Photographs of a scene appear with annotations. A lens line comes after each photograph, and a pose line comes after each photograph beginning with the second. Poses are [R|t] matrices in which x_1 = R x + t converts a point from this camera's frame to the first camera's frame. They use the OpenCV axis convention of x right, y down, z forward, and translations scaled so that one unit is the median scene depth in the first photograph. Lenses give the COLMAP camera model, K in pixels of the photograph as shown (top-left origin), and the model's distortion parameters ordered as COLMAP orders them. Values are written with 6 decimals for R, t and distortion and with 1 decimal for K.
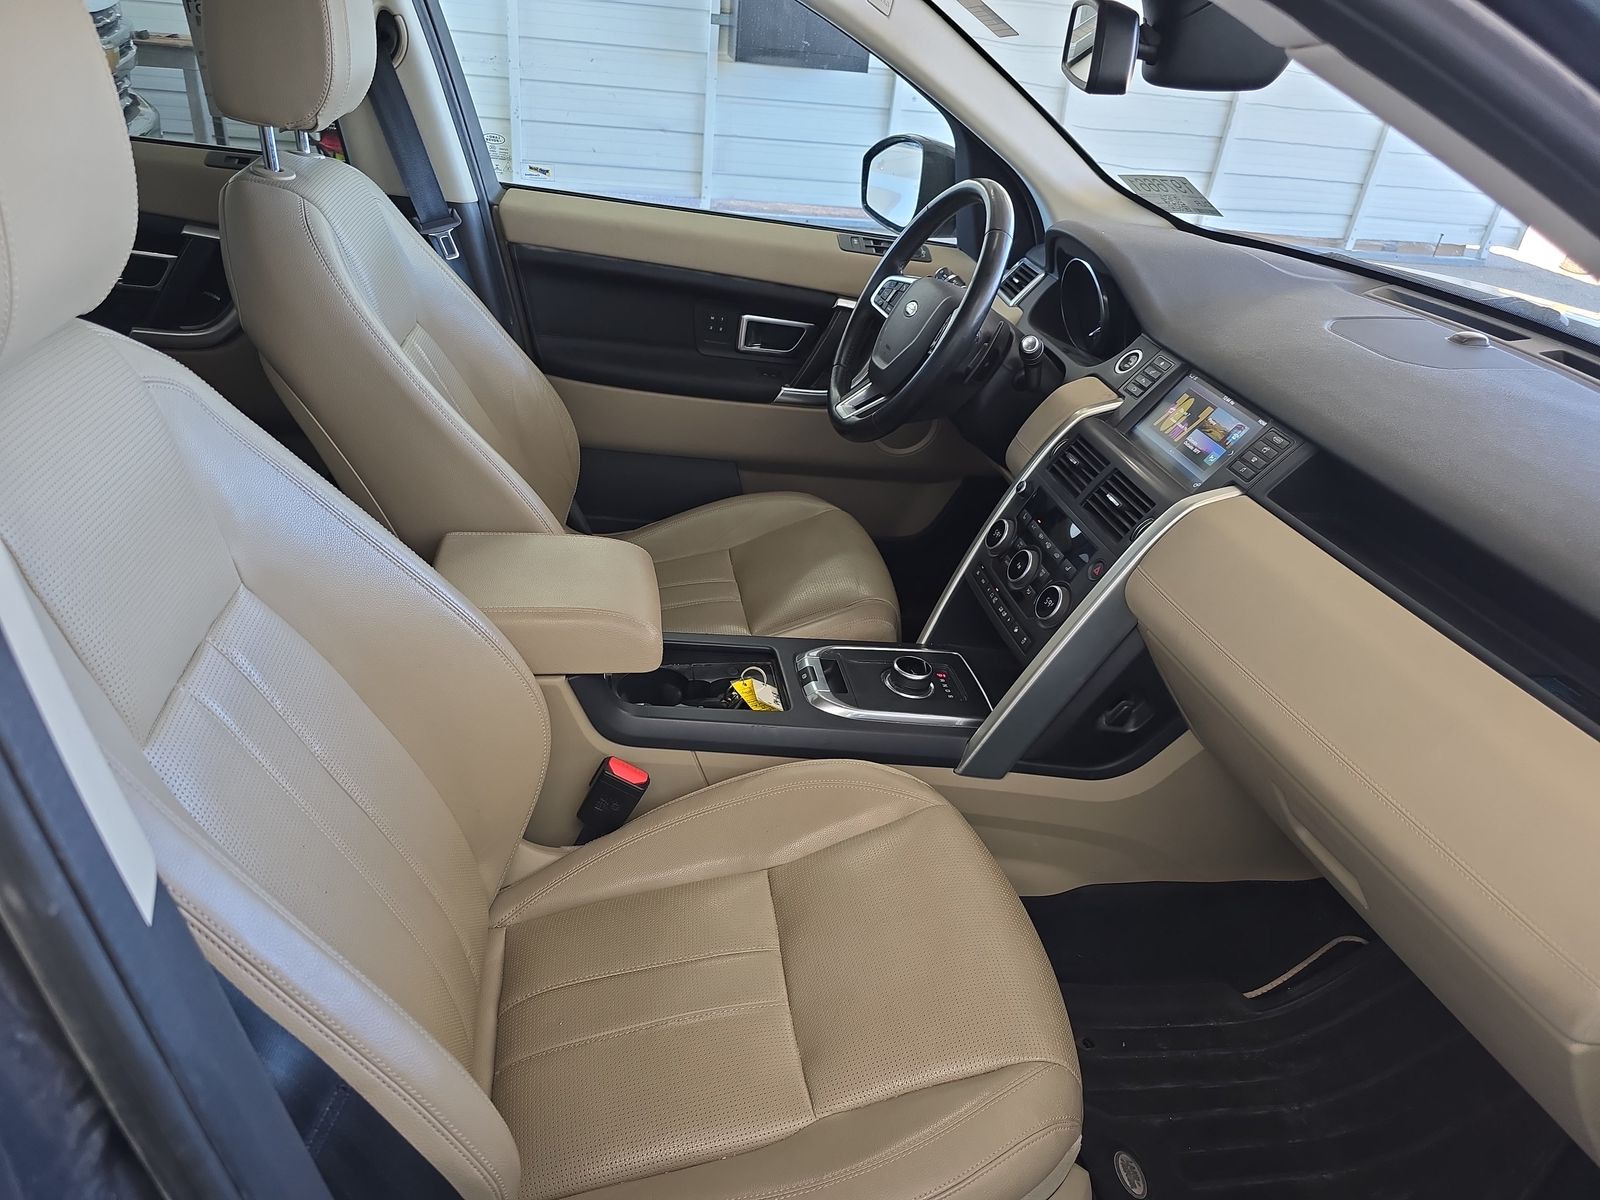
lens RADIAL K [[1067.4, 0, 806.9], [0, 1067.4, 594.0], [0, 0, 1]] dist [0.029855, -0.024333]
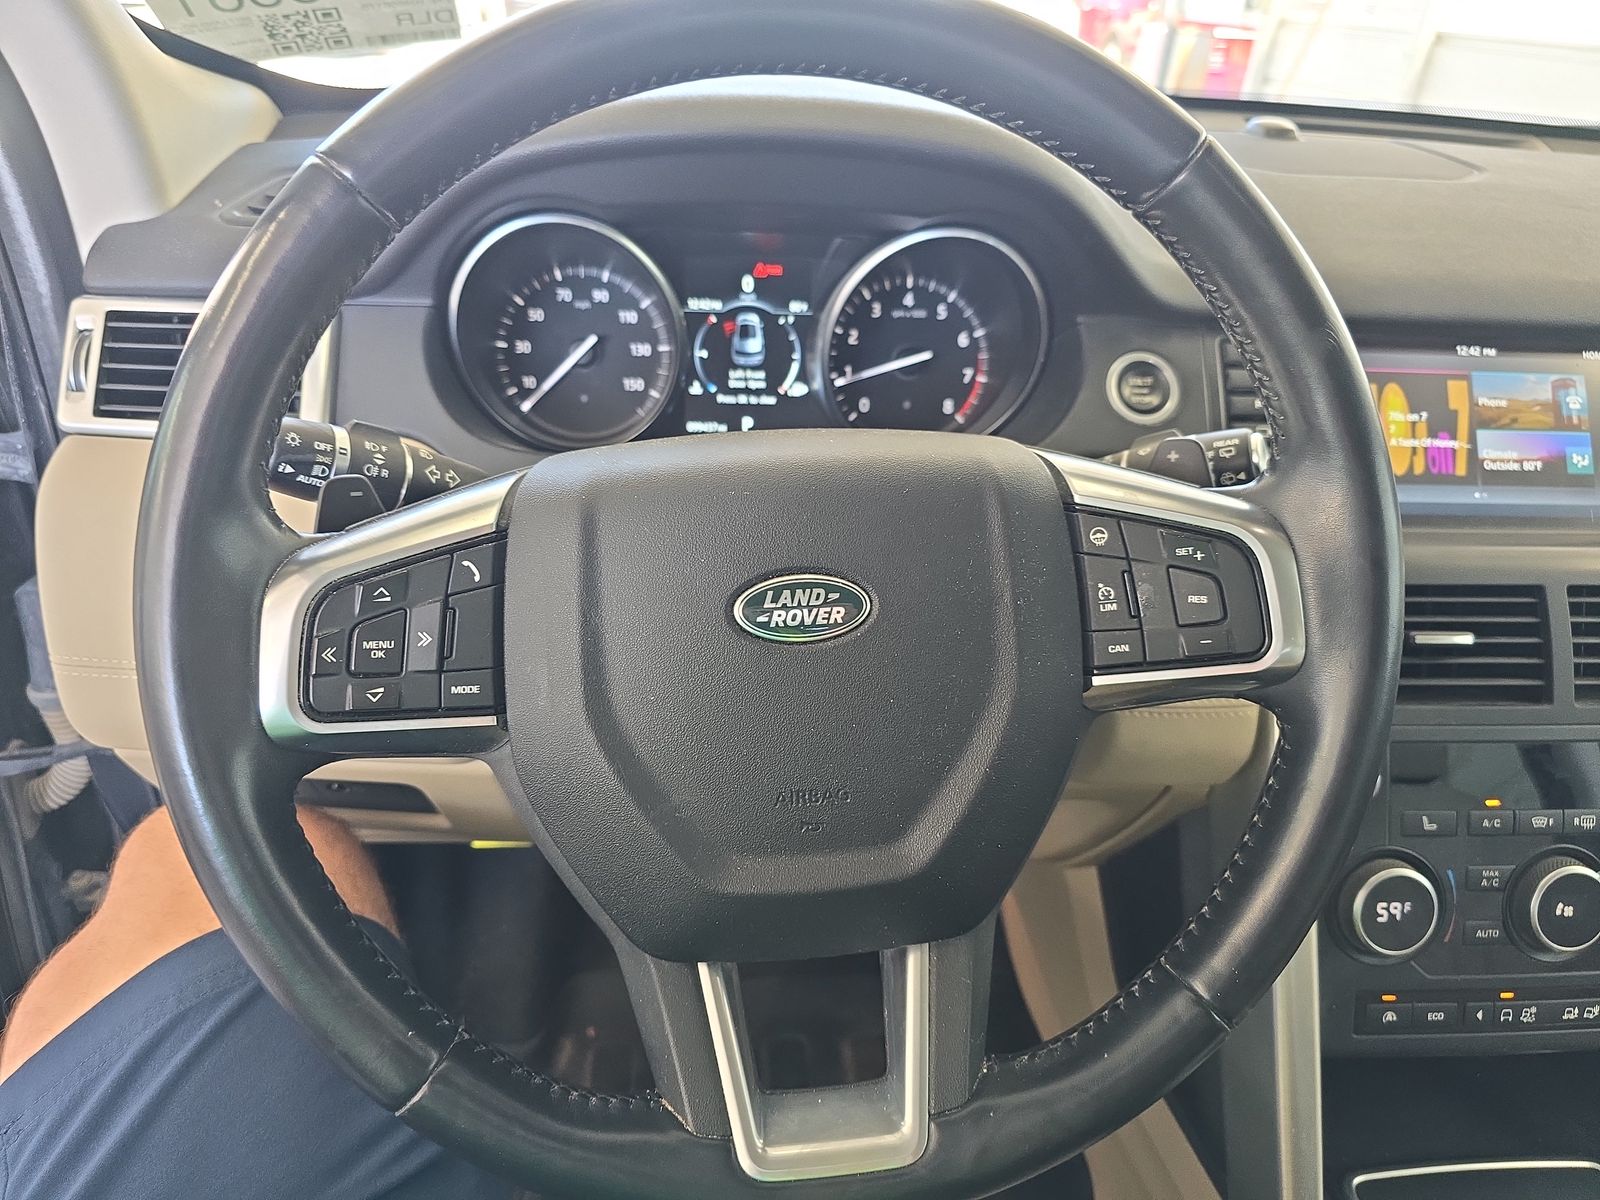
lens RADIAL K [[1056.9, 0, 800.0], [0, 1056.9, 600.0], [0, 0, 1]] dist [0.042769, -0.040776]
pose [[0.099766, -0.570507, 0.815211, -0.098403], [0.443277, 0.758987, 0.476911, -0.457648], [-0.890815, 0.313785, 0.328614, 1.134428]]
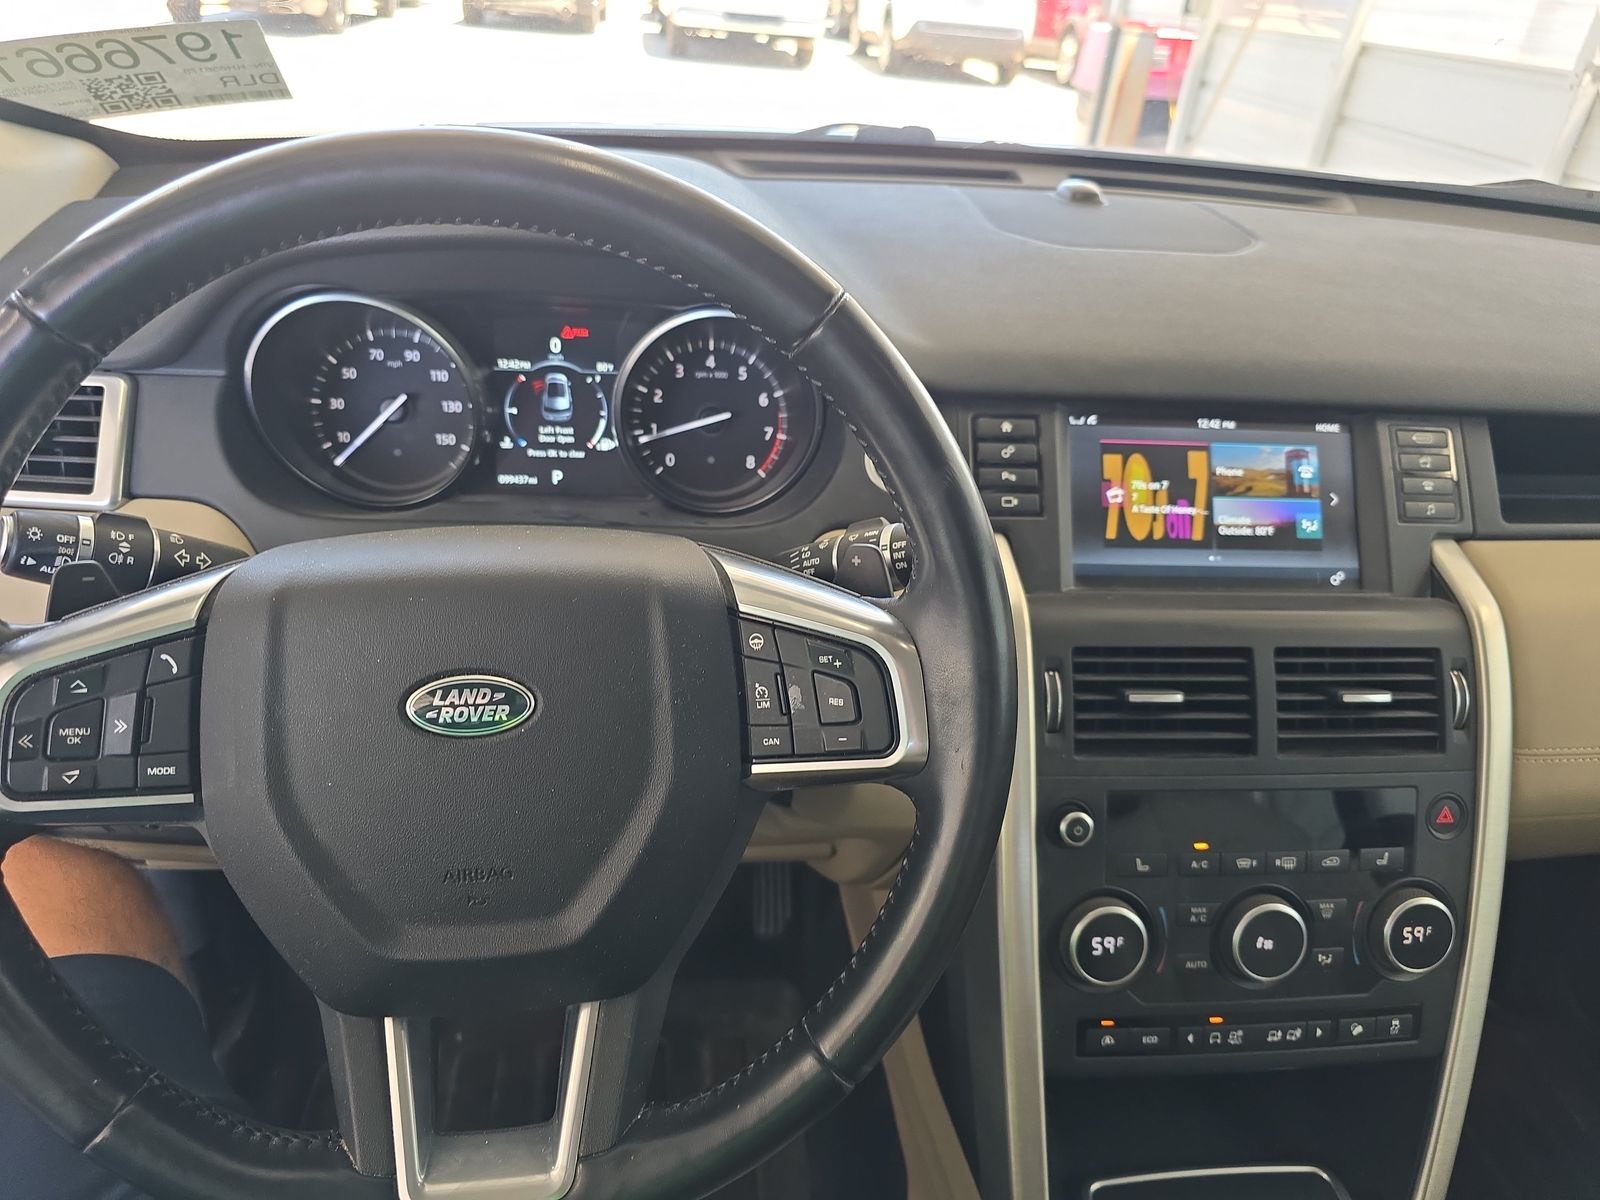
lens RADIAL K [[1067.4, 0, 806.9], [0, 1067.4, 594.0], [0, 0, 1]] dist [0.029855, -0.024333]
pose [[0.076562, -0.579797, 0.811156, -0.100511], [0.424743, 0.755000, 0.499568, -0.462434], [-0.902071, 0.306284, 0.304069, 1.032963]]
